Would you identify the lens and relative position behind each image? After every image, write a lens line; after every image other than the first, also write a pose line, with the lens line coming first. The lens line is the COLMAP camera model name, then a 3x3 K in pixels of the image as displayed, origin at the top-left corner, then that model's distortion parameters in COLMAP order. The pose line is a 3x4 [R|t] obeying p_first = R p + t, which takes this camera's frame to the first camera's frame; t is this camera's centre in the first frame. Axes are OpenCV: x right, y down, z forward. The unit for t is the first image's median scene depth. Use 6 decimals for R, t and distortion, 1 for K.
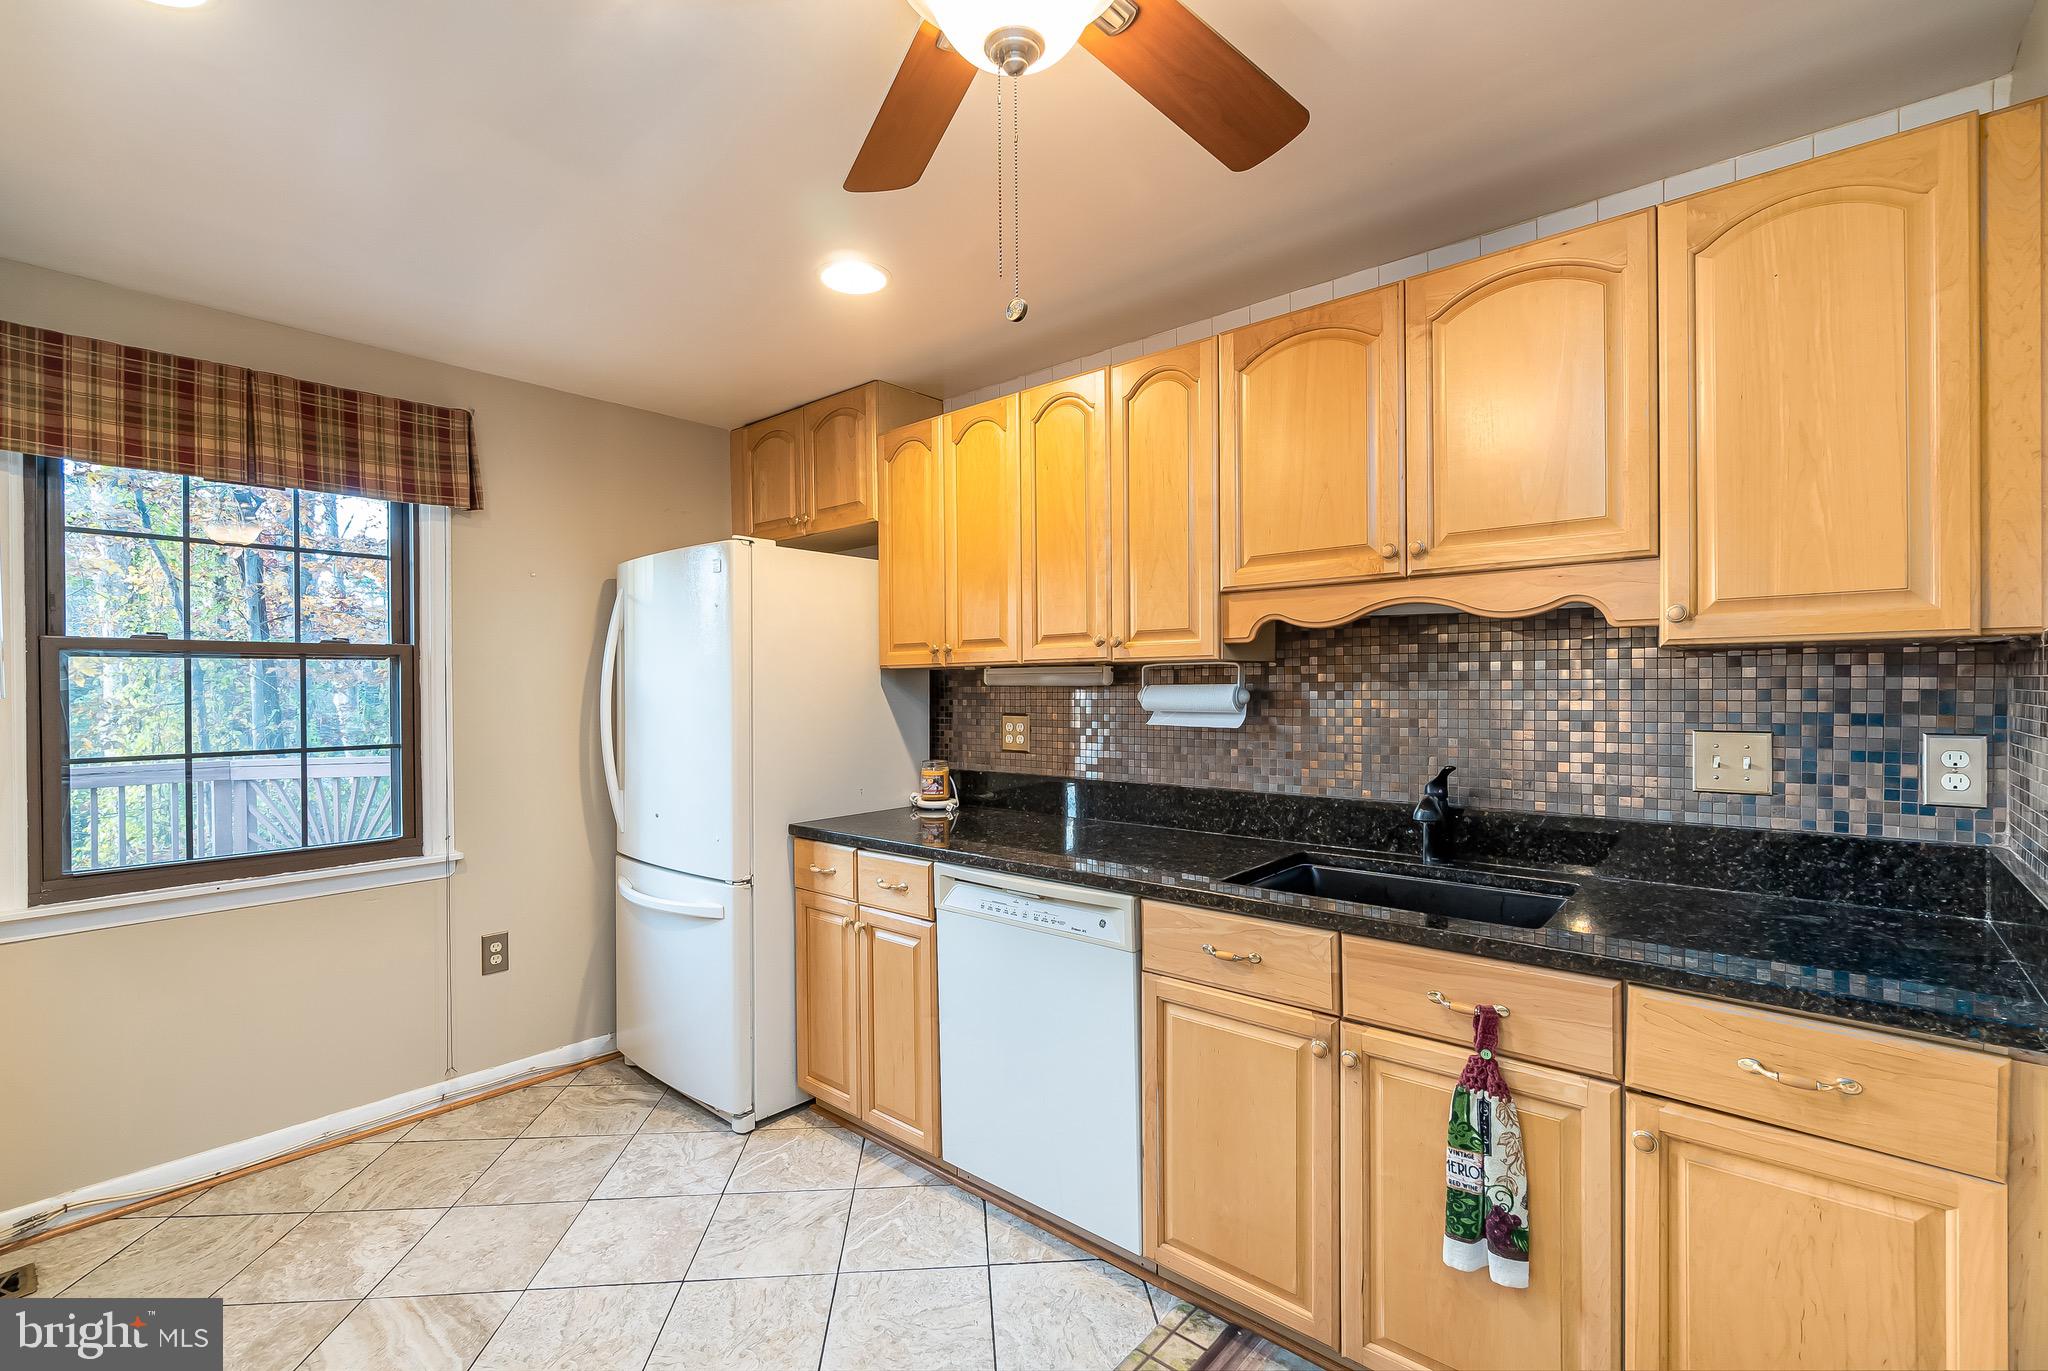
lens RADIAL K [[872.5, 0, 1018.8], [0, 872.5, 693.3], [0, 0, 1]] dist [-0.030952, 0.006956]
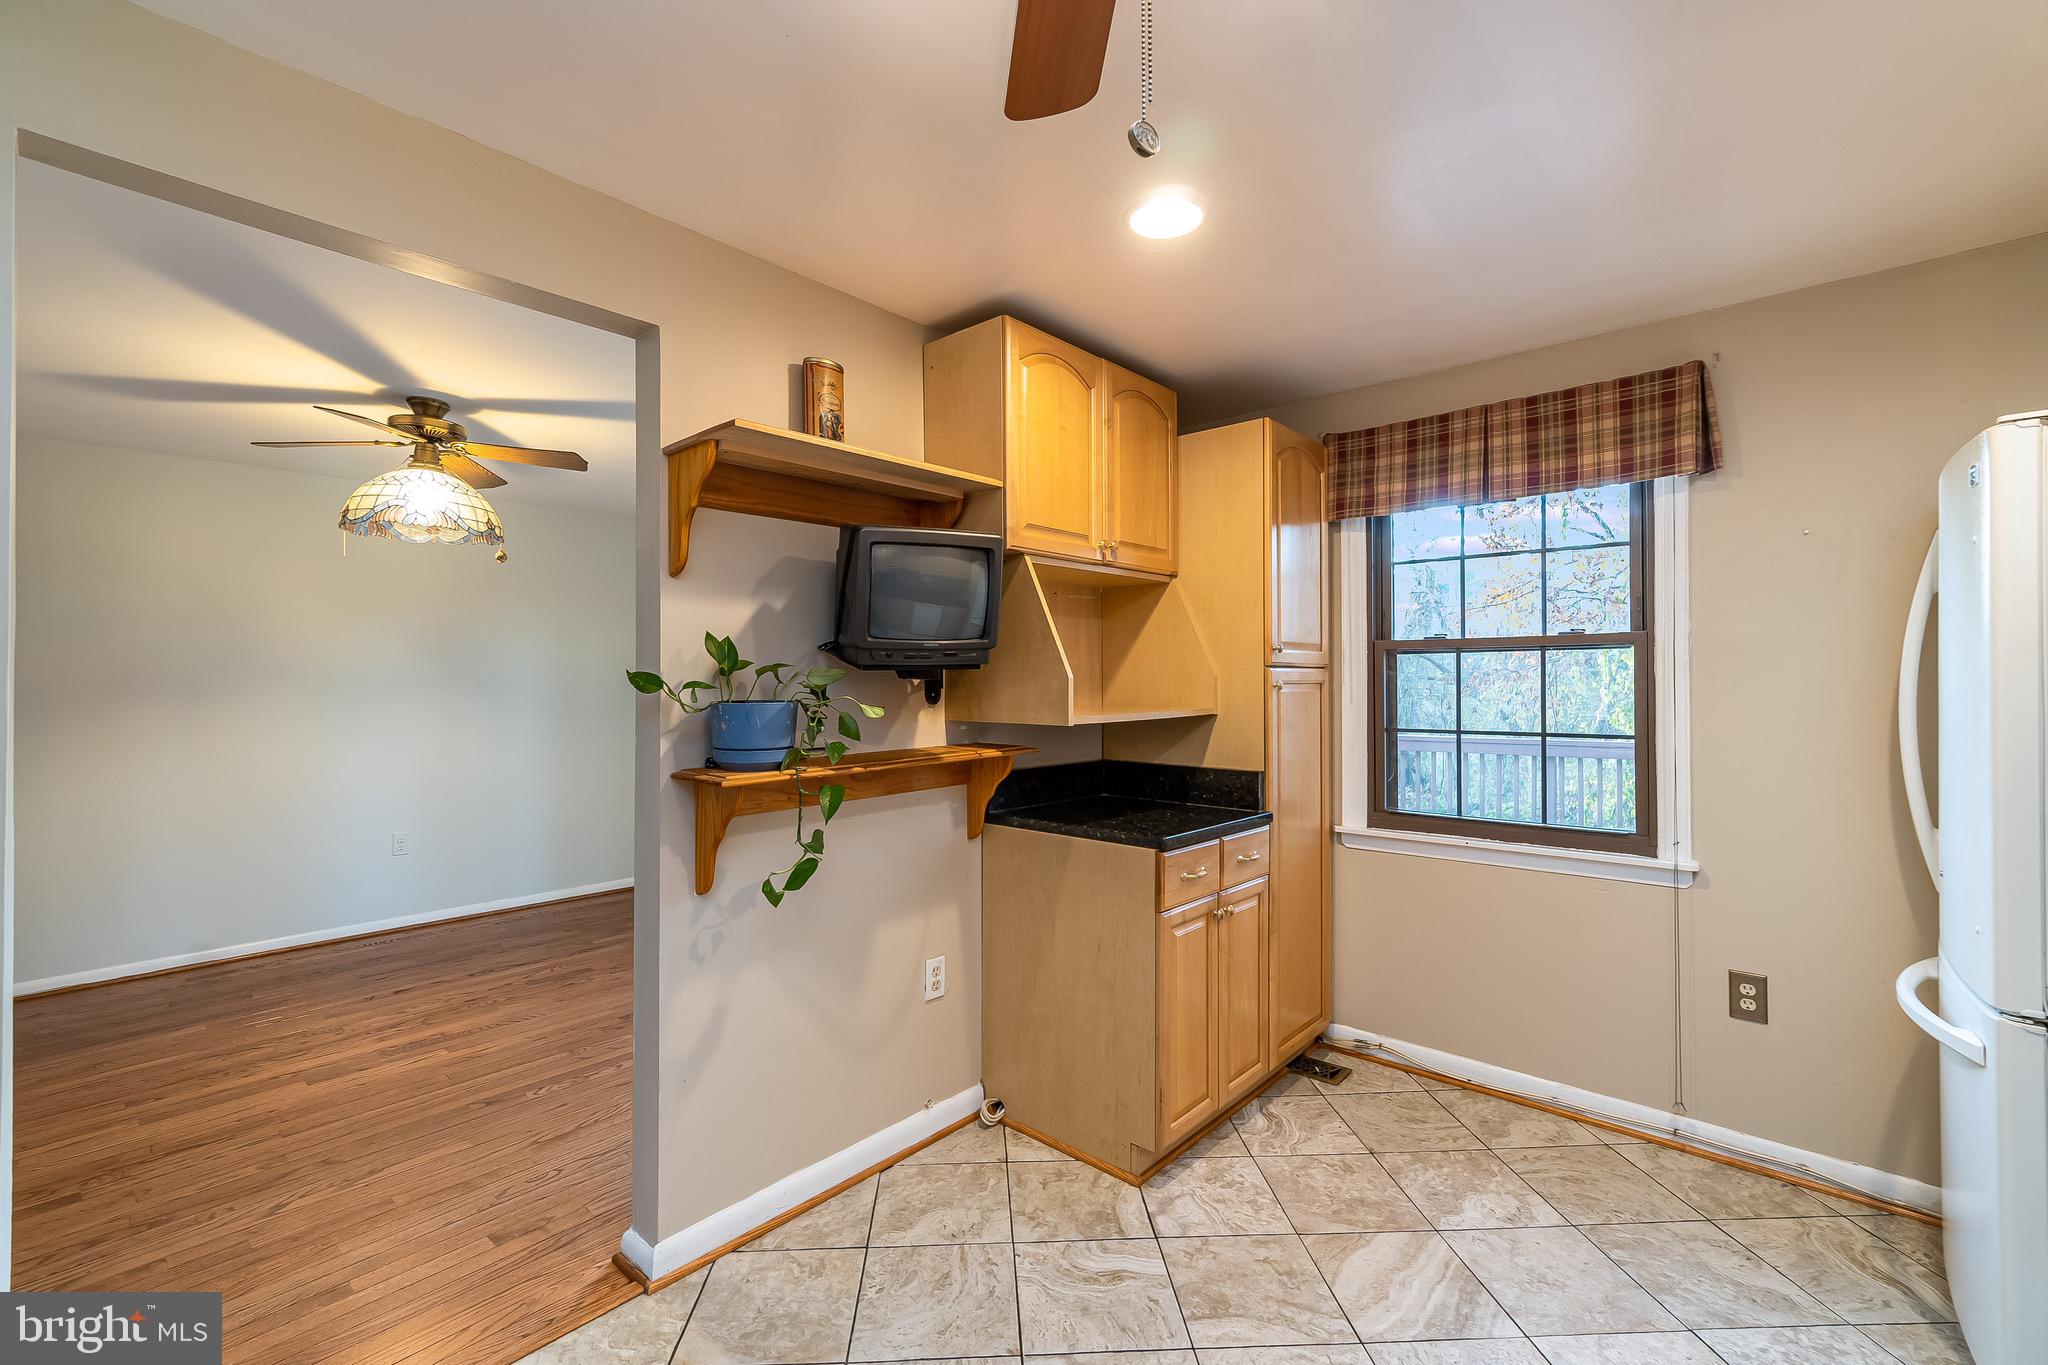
lens RADIAL K [[867.7, 0, 1022.6], [0, 867.7, 675.3], [0, 0, 1]] dist [0.012336, -0.000057]
pose [[-0.015194, 0.003424, -0.999879, 0.272707], [-0.001552, 0.999993, 0.003448, -0.011232], [0.999883, 0.001604, -0.015188, 0.345688]]
